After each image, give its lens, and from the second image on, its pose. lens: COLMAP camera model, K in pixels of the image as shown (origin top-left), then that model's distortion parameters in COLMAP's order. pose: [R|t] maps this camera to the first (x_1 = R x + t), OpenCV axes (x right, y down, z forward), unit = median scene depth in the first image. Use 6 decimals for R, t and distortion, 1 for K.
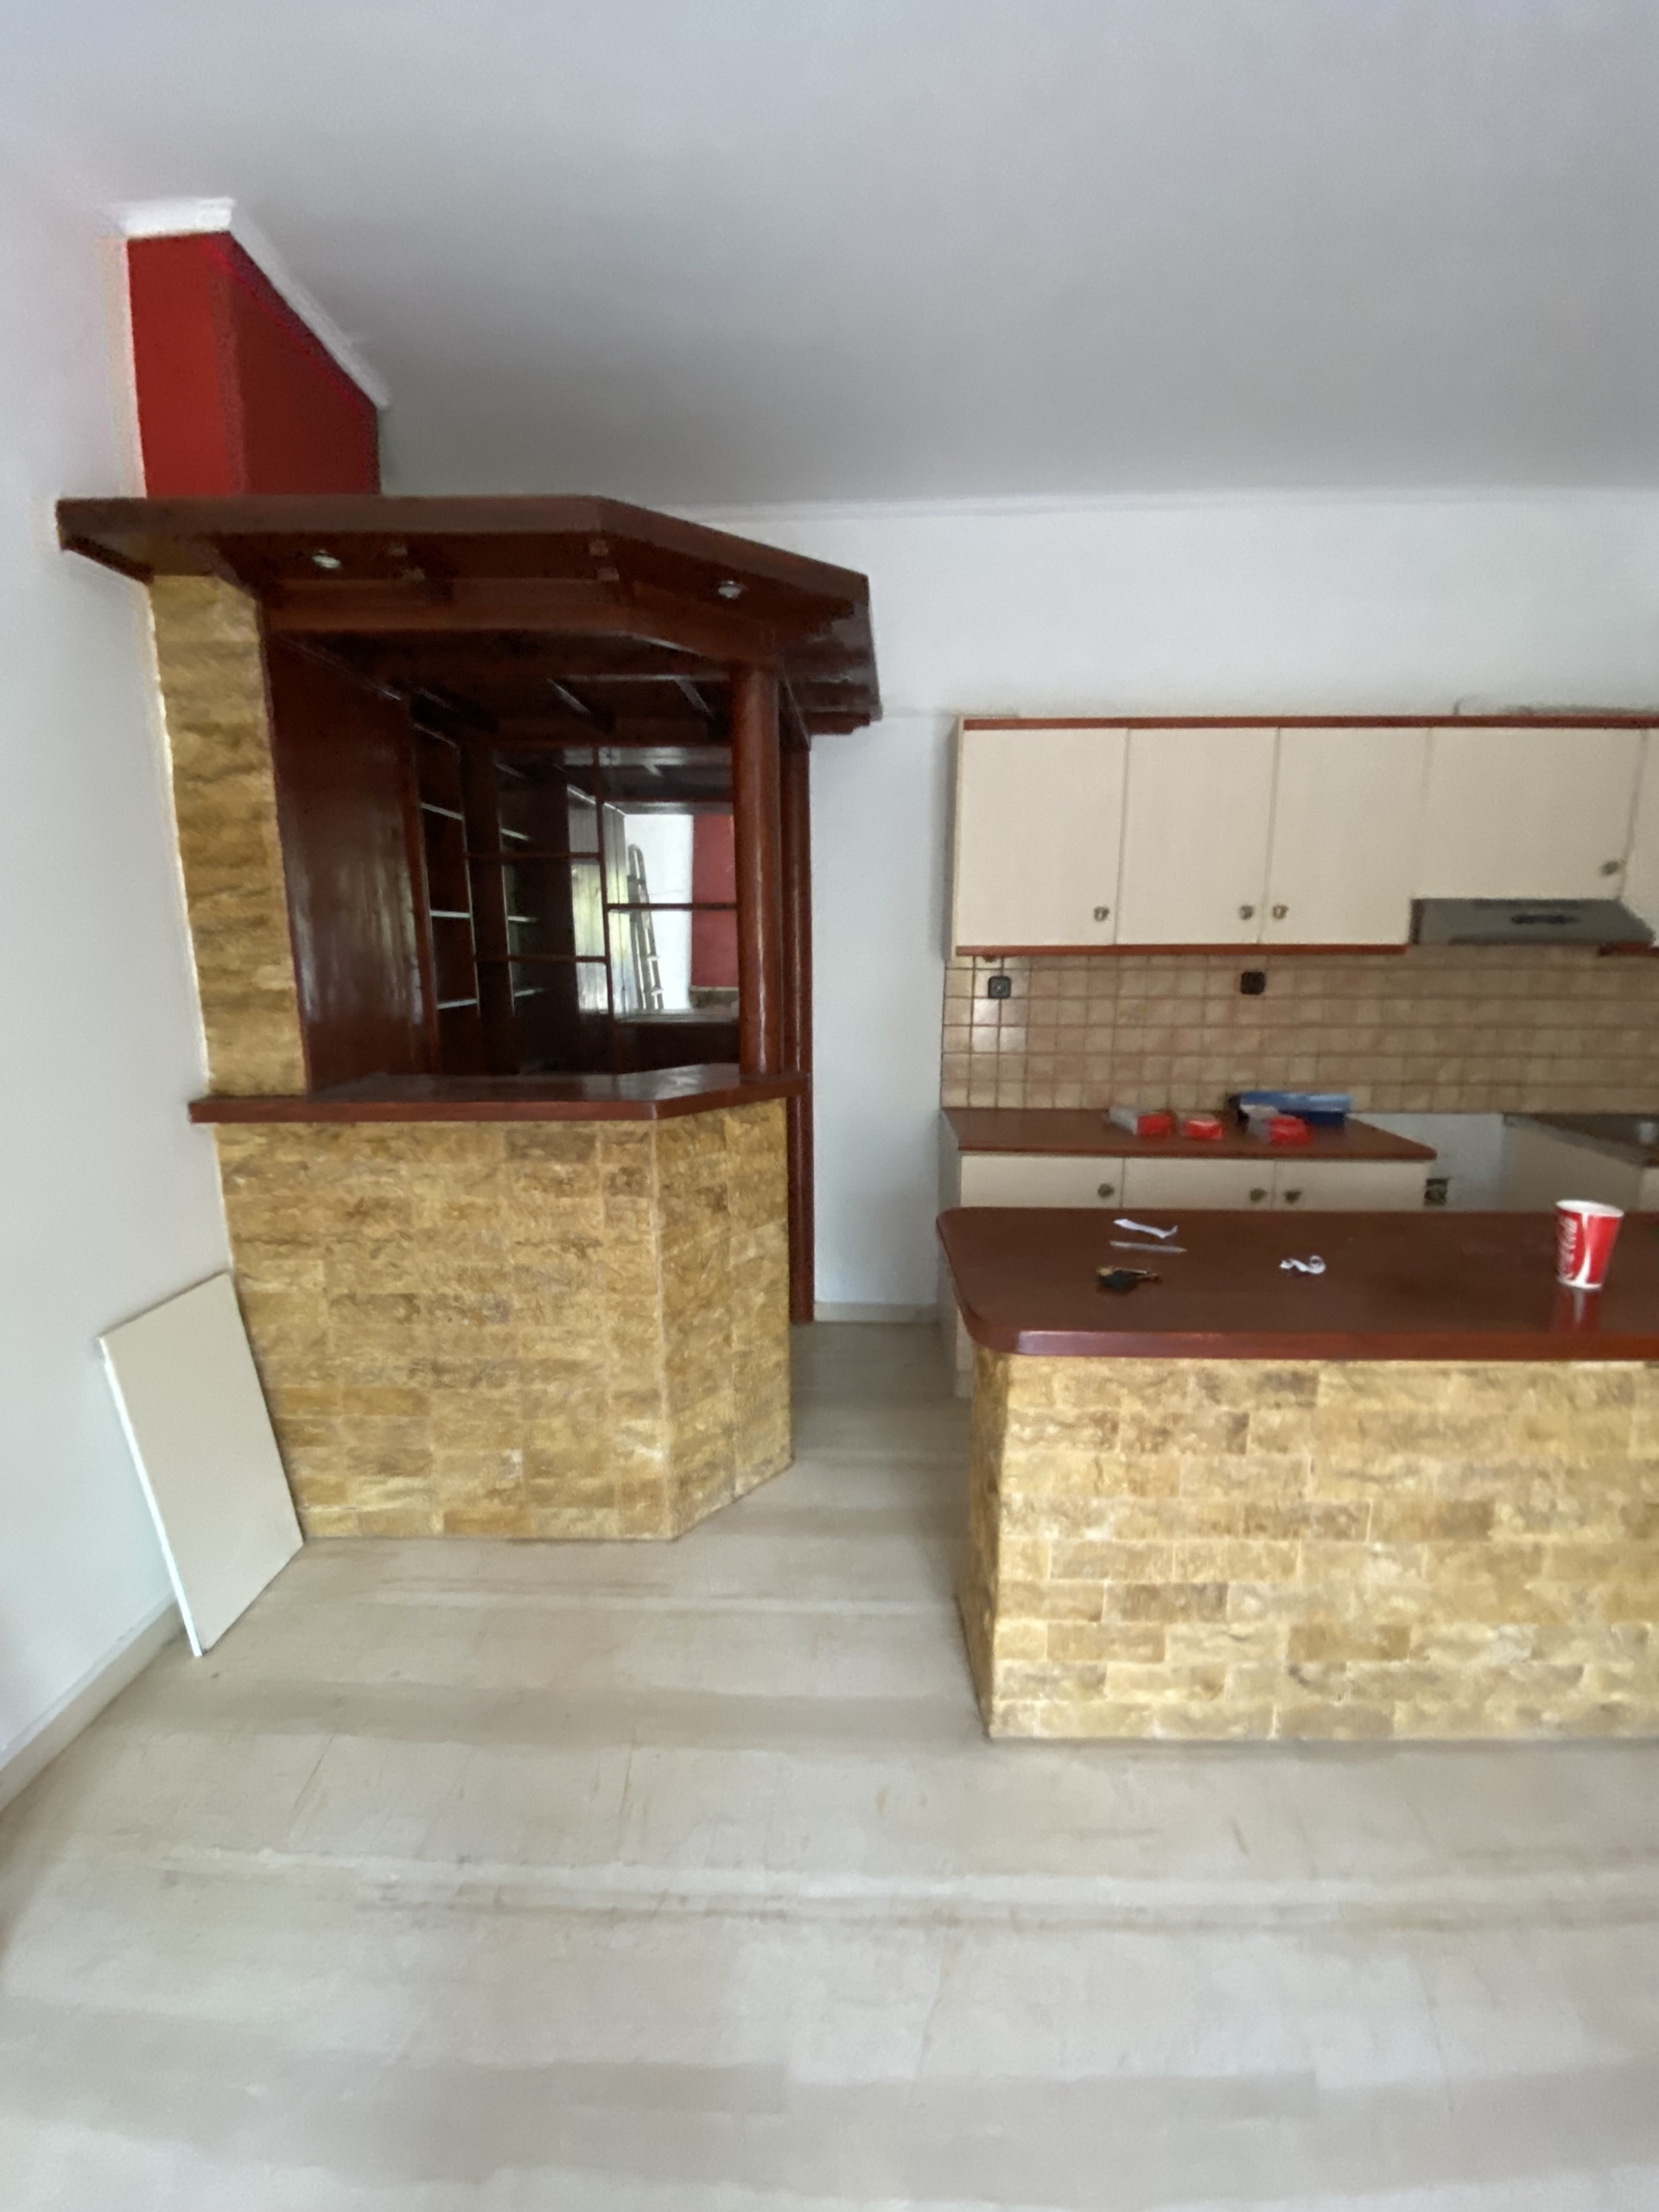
lens RADIAL K [[900.5, 0, 822.7], [0, 900.5, 1100.3], [0, 0, 1]] dist [0.020007, -0.021508]
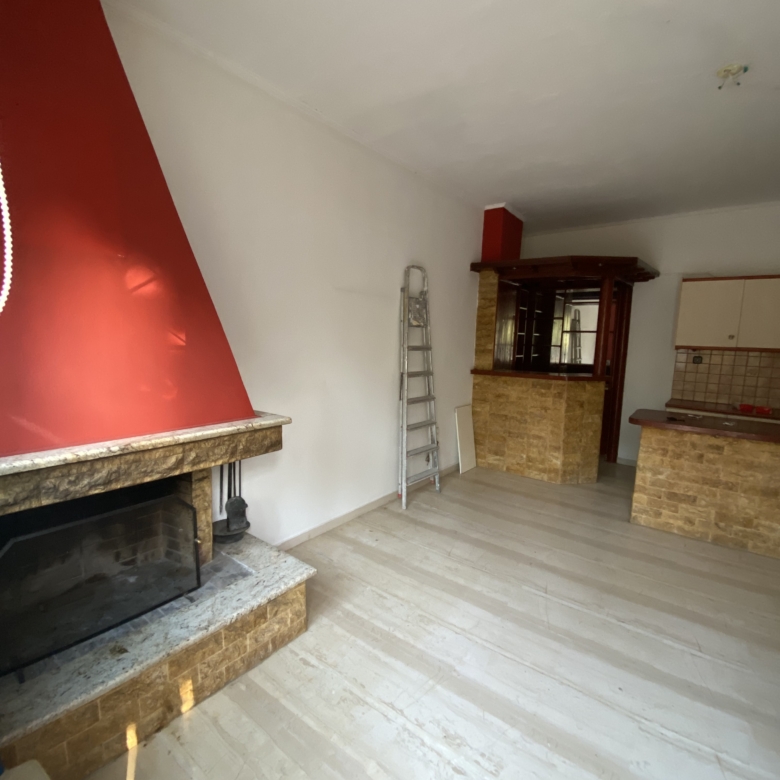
lens RADIAL K [[417.6, 0, 390.0], [0, 417.6, 390.0], [0, 0, 1]] dist [0.069064, -0.058913]
pose [[0.813222, 0.099454, -0.573393, 0.287183], [-0.132664, 0.991028, -0.016261, 0.204714], [0.566631, 0.089292, 0.819119, -1.137895]]
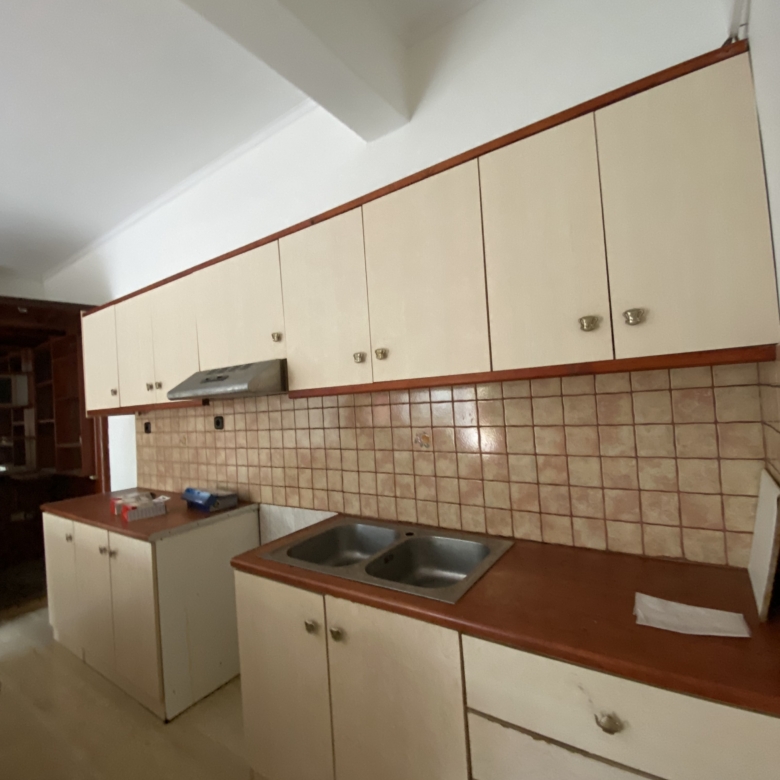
lens RADIAL K [[417.6, 0, 390.0], [0, 417.6, 390.0], [0, 0, 1]] dist [0.069064, -0.058913]
pose [[0.834033, -0.072741, -0.546898, 1.682681], [-0.022603, 0.985933, -0.165606, -0.092152], [0.551251, 0.150483, 0.820657, 0.720535]]
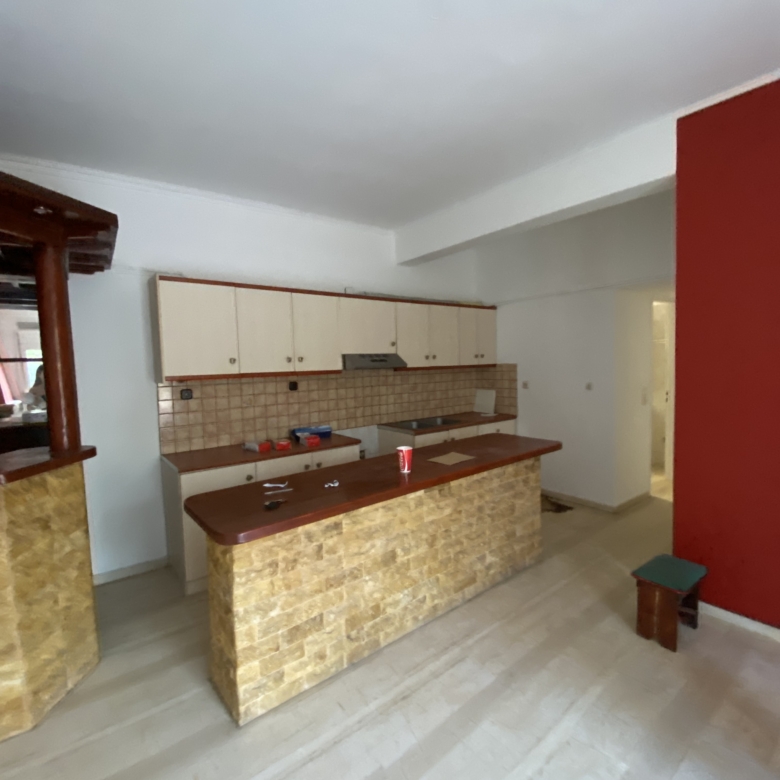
lens RADIAL K [[424.4, 0, 385.2], [0, 424.4, 389.0], [0, 0, 1]] dist [0.032375, -0.026871]
pose [[0.772474, -0.066068, 0.631600, -0.121735], [0.143738, 0.986952, -0.072558, 0.005146], [-0.618566, 0.146834, 0.771891, -0.132919]]
